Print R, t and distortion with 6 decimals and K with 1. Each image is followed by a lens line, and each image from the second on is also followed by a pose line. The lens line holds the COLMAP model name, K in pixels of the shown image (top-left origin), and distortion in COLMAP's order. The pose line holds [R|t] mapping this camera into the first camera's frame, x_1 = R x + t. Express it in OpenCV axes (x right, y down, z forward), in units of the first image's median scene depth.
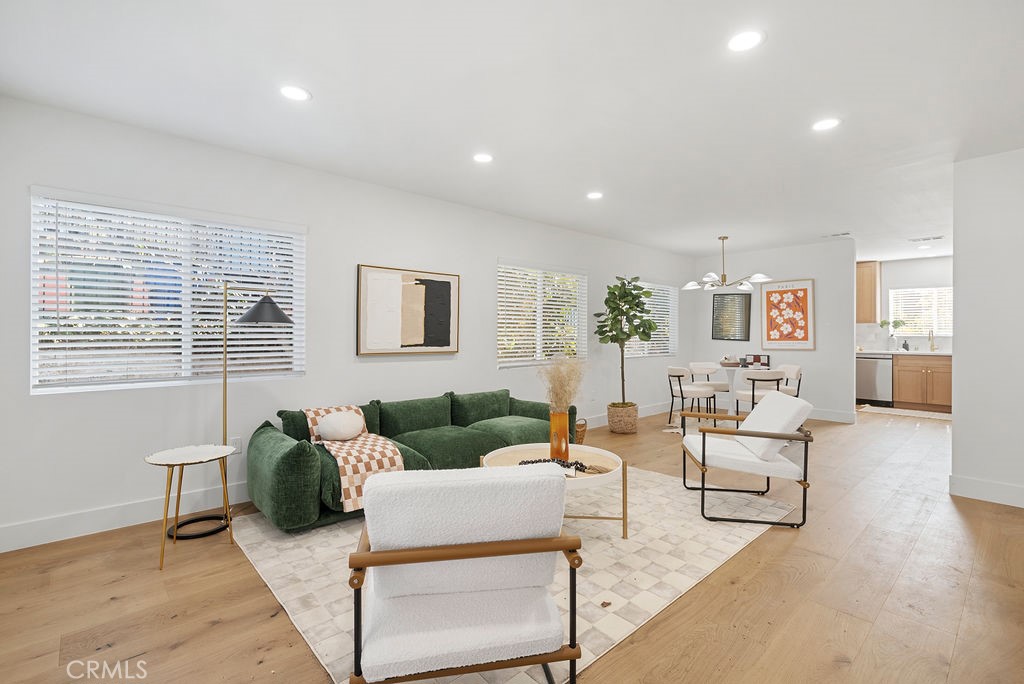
lens RADIAL K [[469.1, 0, 512.0], [0, 469.1, 334.3], [0, 0, 1]] dist [-0.003727, -0.000212]
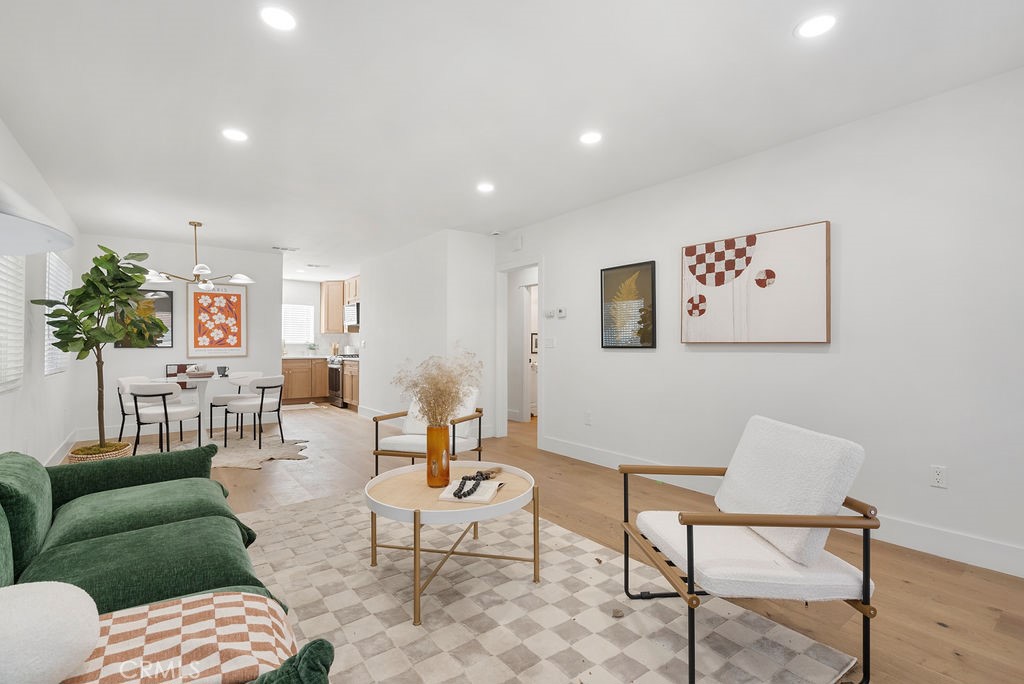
lens RADIAL K [[469.1, 0, 511.6], [0, 469.1, 348.4], [0, 0, 1]] dist [-0.003727, -0.000212]
pose [[0.092899, -0.004613, 0.995665, -0.298079], [-0.006549, 0.999965, 0.005244, 0.006994], [-0.995654, -0.007008, 0.092866, 0.325995]]
